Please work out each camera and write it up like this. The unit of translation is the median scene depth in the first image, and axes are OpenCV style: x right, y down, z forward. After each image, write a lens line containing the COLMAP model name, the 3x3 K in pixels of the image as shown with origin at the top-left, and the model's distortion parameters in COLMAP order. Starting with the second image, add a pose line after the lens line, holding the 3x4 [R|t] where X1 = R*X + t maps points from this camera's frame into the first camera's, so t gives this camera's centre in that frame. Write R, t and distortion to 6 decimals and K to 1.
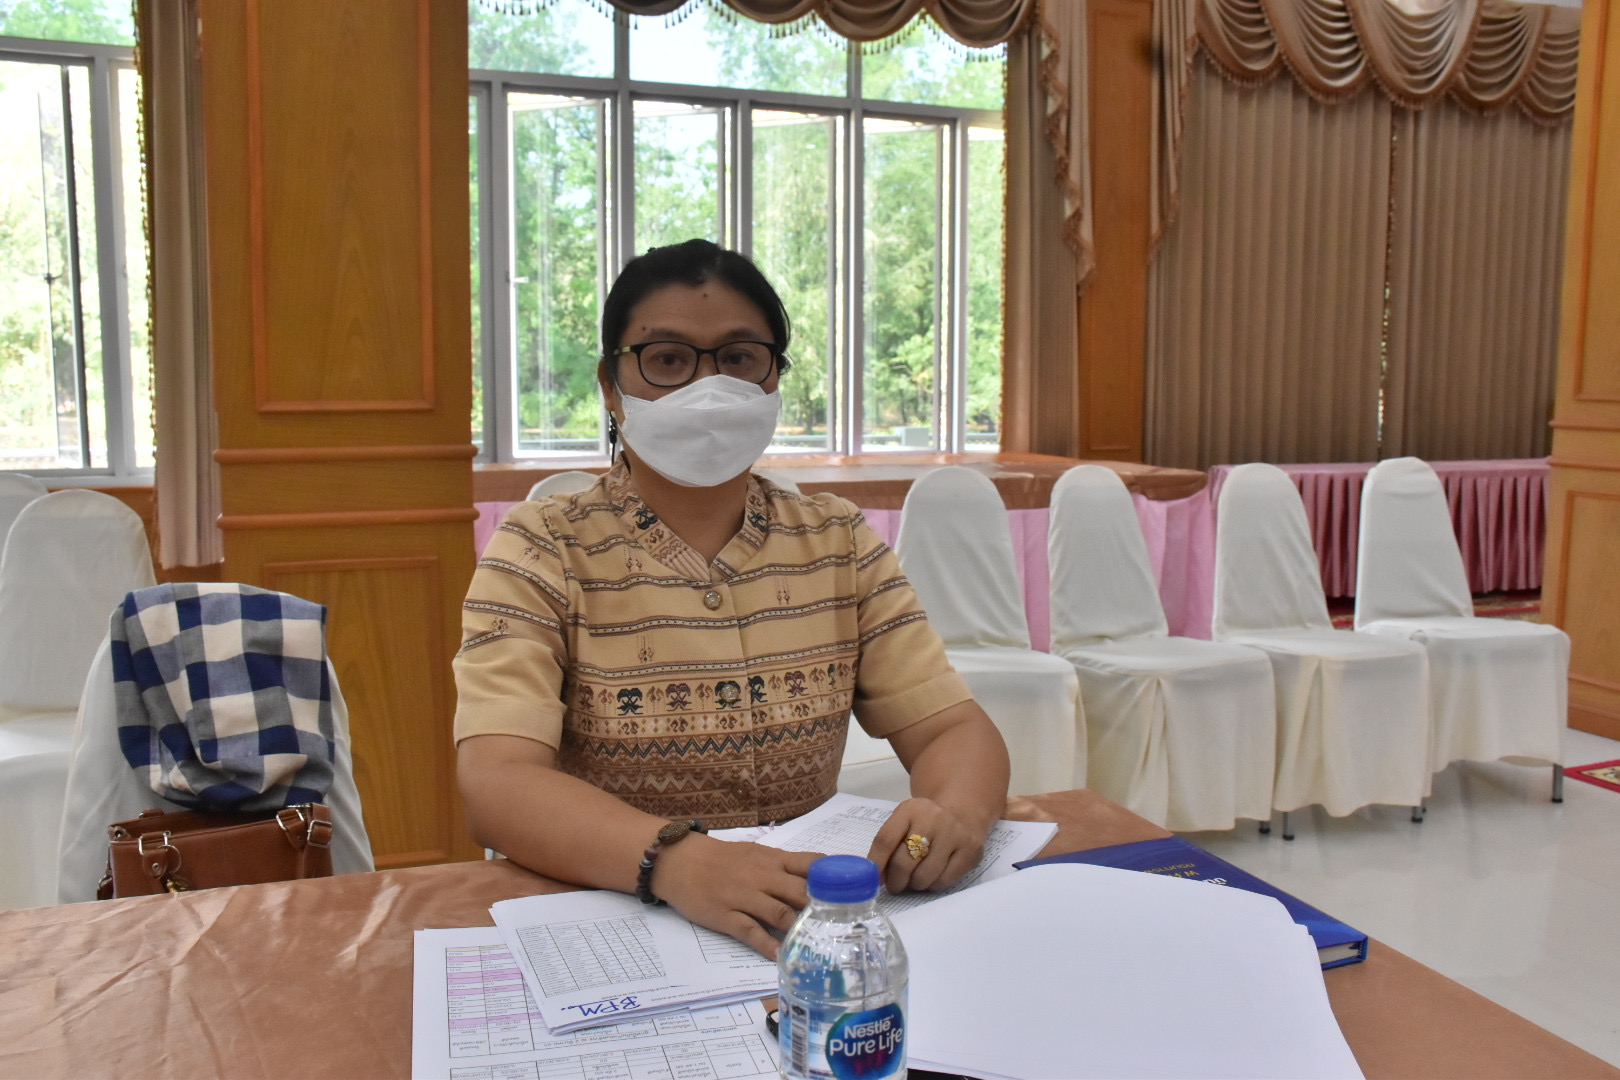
lens RADIAL K [[1394.6, 0, 806.1], [0, 1394.6, 546.0], [0, 0, 1]] dist [-0.103115, 0.106318]
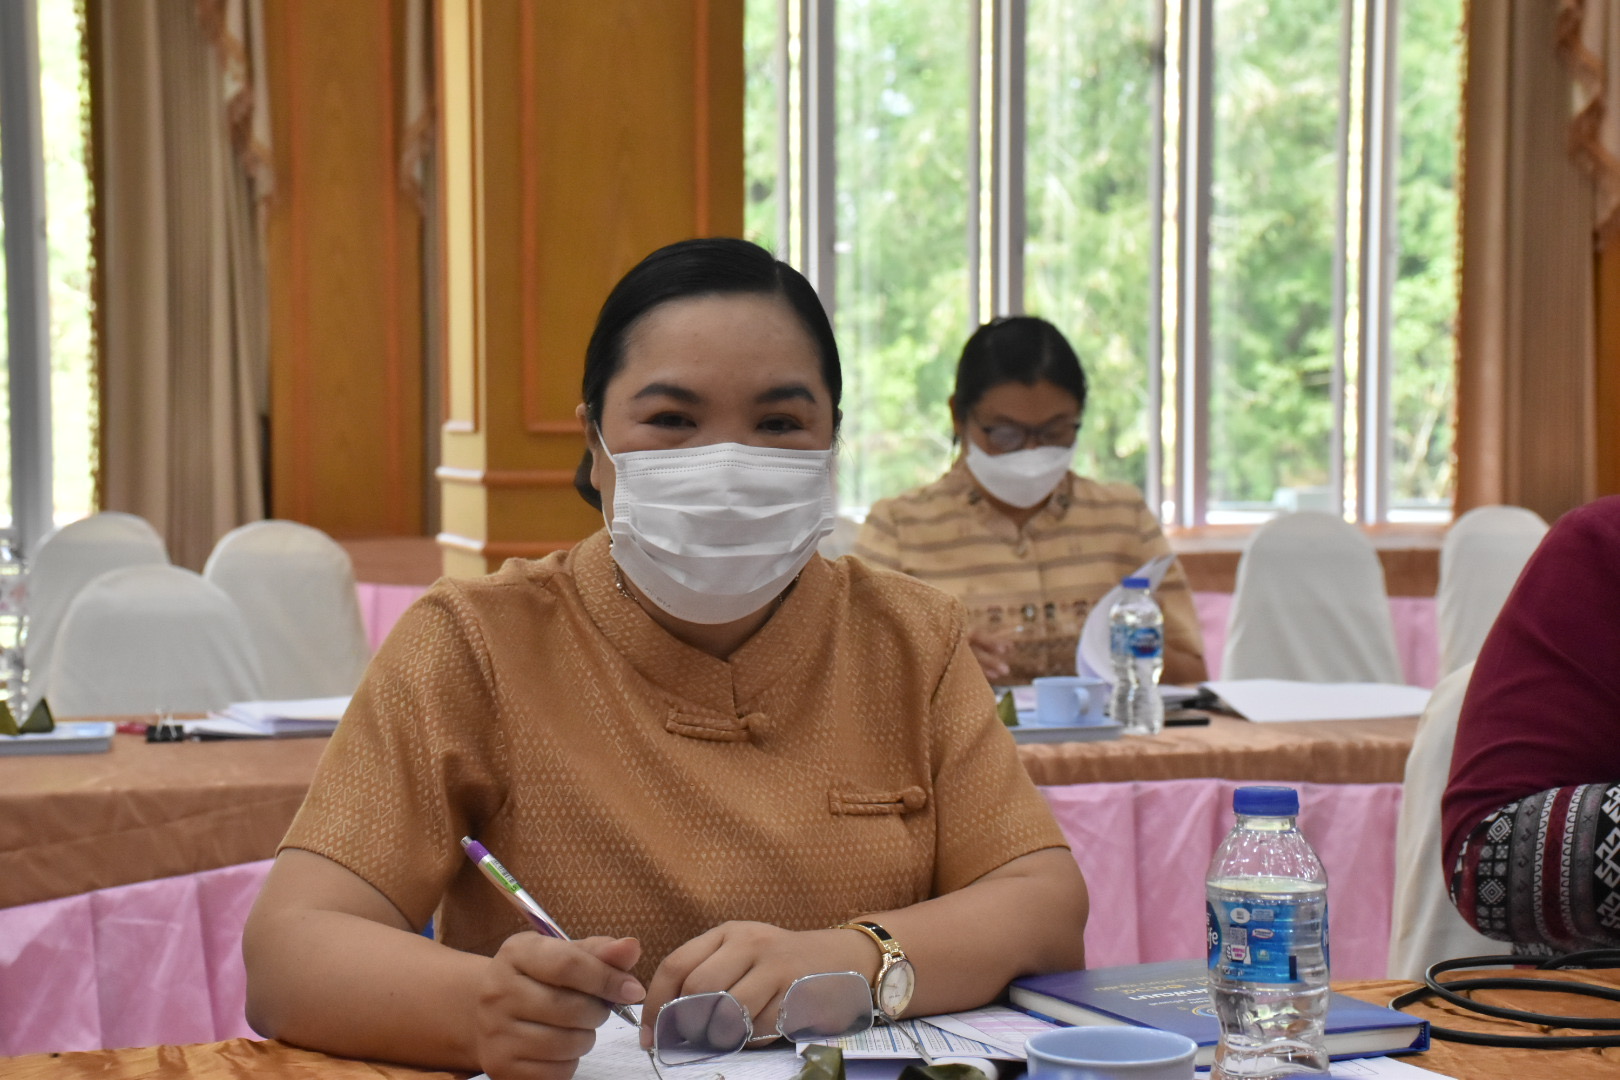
lens RADIAL K [[3273.5, 0, 804.9], [0, 3273.5, 530.1], [0, 0, 1]] dist [0.440326, 0.000000]
pose [[0.995716, -0.000417, -0.092466, 0.004170], [-0.007209, 0.996596, -0.082124, 0.044663], [0.092186, 0.082439, 0.992323, -0.365901]]
